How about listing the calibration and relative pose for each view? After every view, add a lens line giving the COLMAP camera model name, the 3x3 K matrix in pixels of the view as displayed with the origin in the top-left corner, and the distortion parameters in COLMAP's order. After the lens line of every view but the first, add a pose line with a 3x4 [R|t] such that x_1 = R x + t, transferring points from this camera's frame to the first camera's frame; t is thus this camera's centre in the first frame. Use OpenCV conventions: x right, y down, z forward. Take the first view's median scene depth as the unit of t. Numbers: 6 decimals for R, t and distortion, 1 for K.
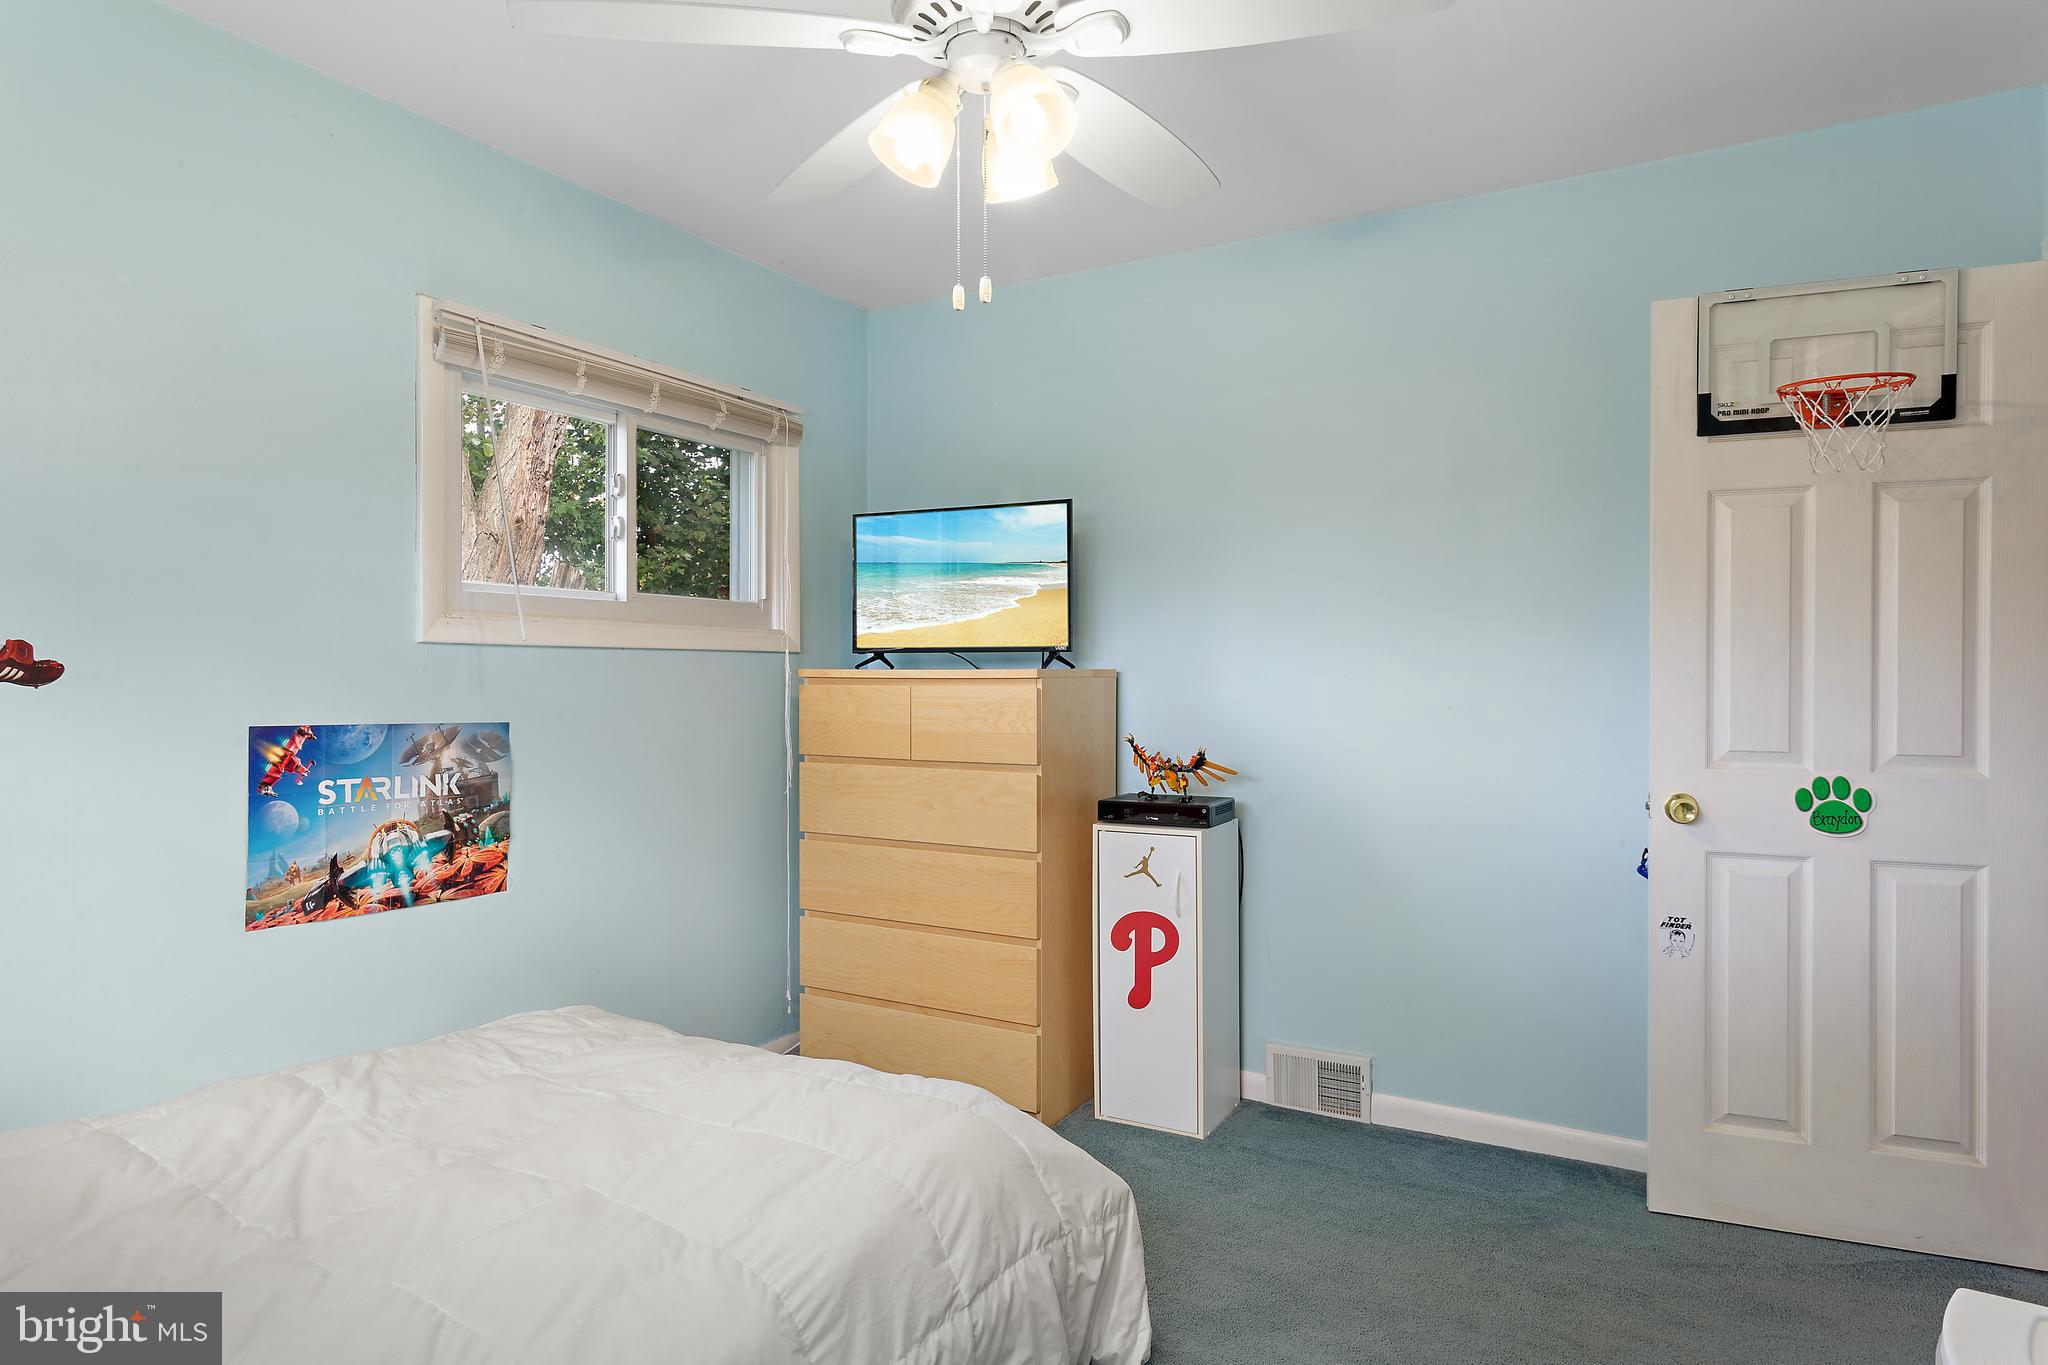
lens RADIAL K [[1176.5, 0, 1024.9], [0, 1176.5, 668.6], [0, 0, 1]] dist [-0.011185, 0.009251]
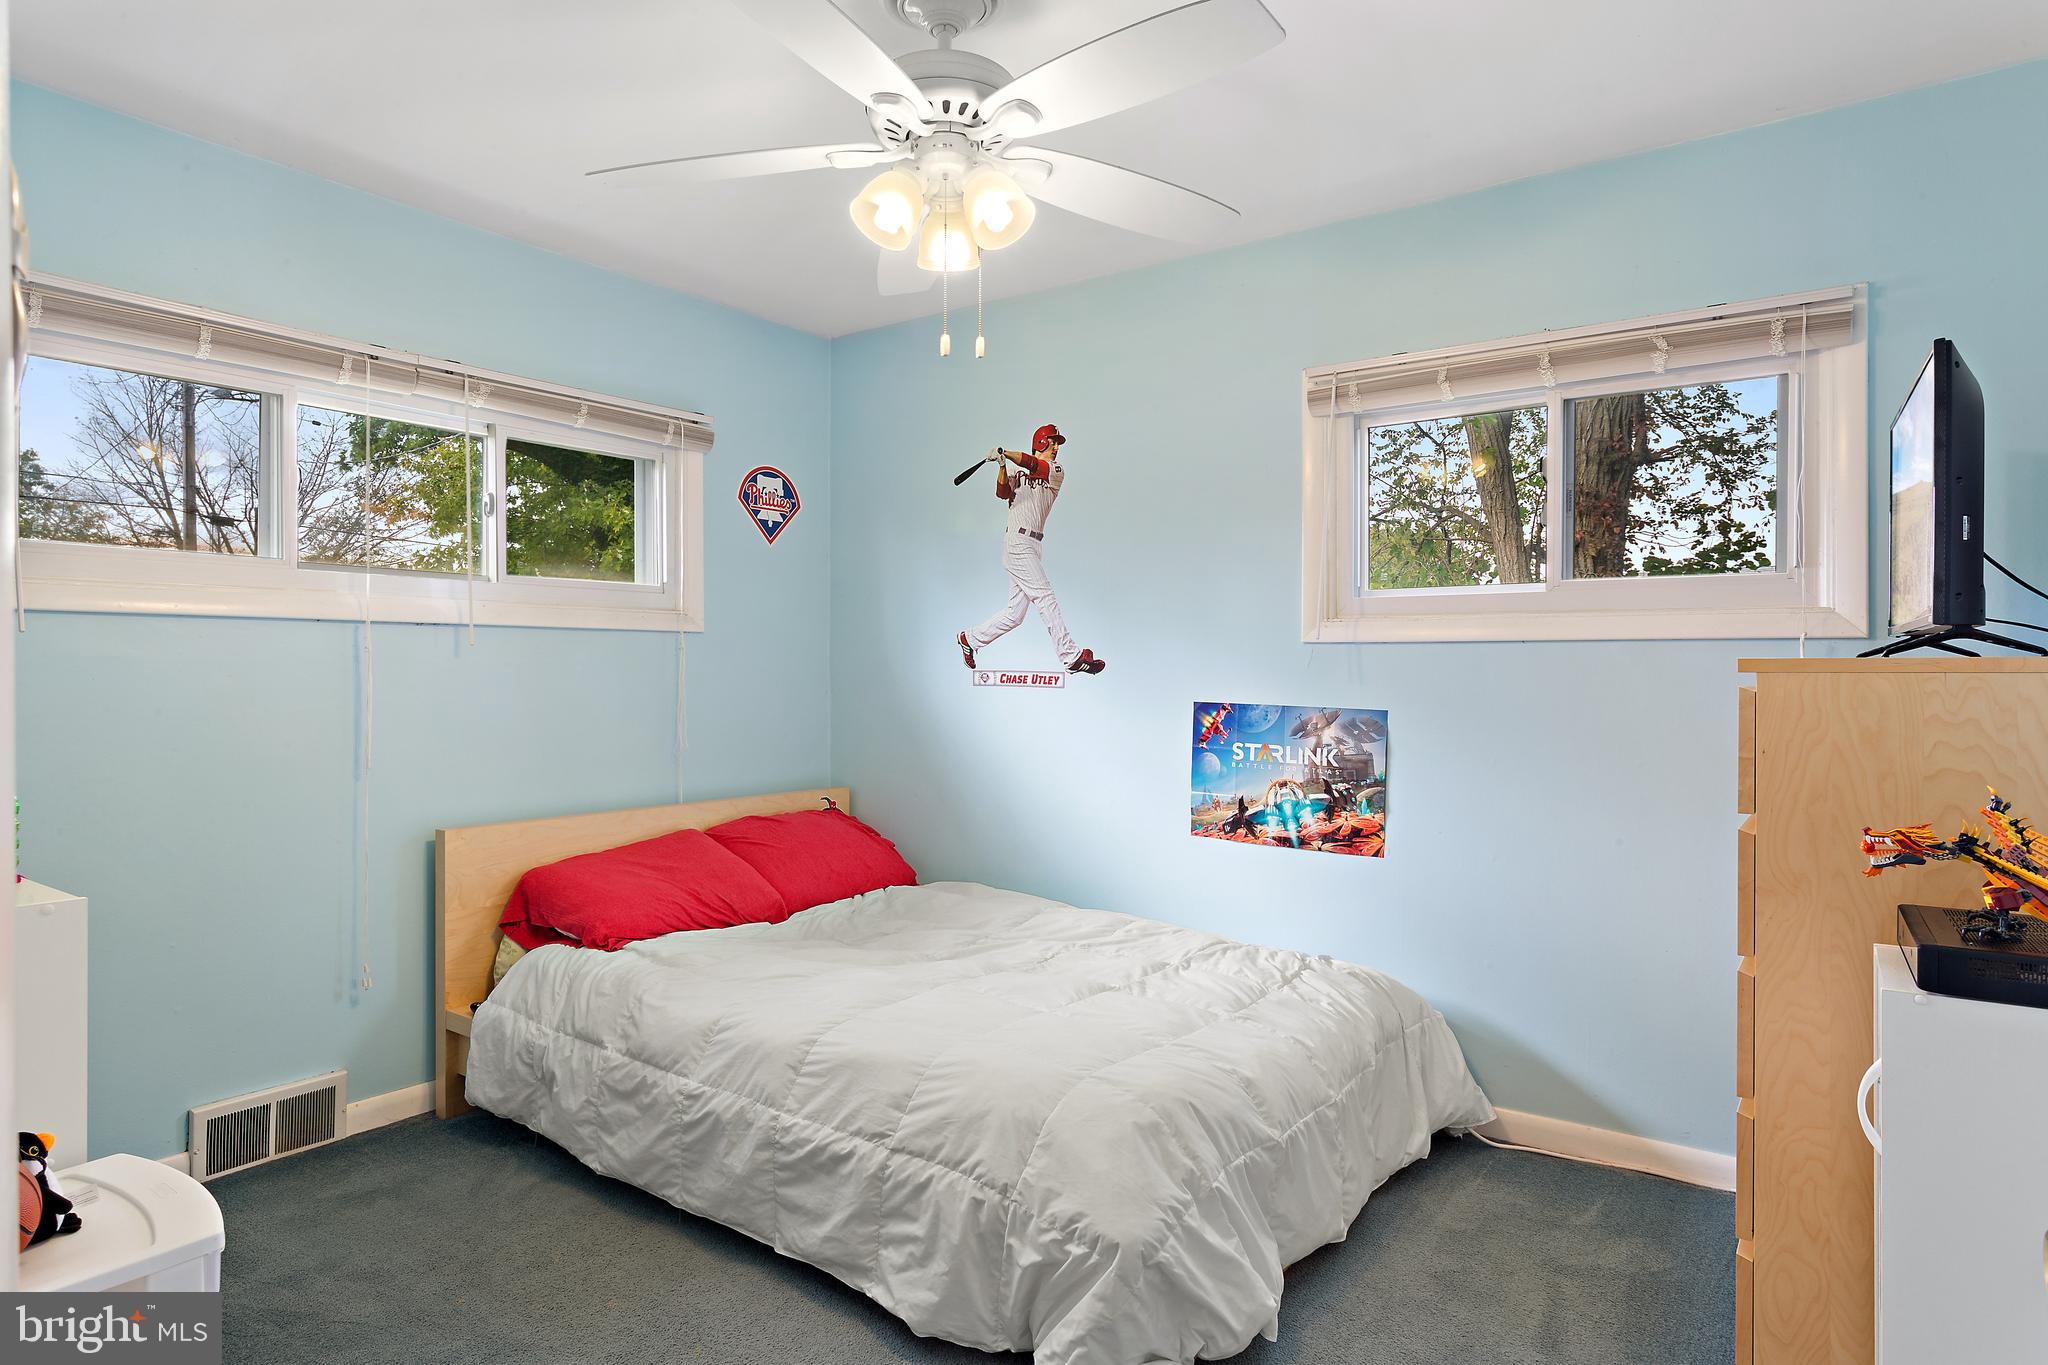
lens RADIAL K [[1176.5, 0, 1025.9], [0, 1176.5, 693.3], [0, 0, 1]] dist [-0.011185, 0.009251]
pose [[-0.105700, 0.010240, -0.994345, 0.798247], [-0.004489, 0.999932, 0.010775, 0.020382], [0.994388, 0.005603, -0.105647, 0.848817]]
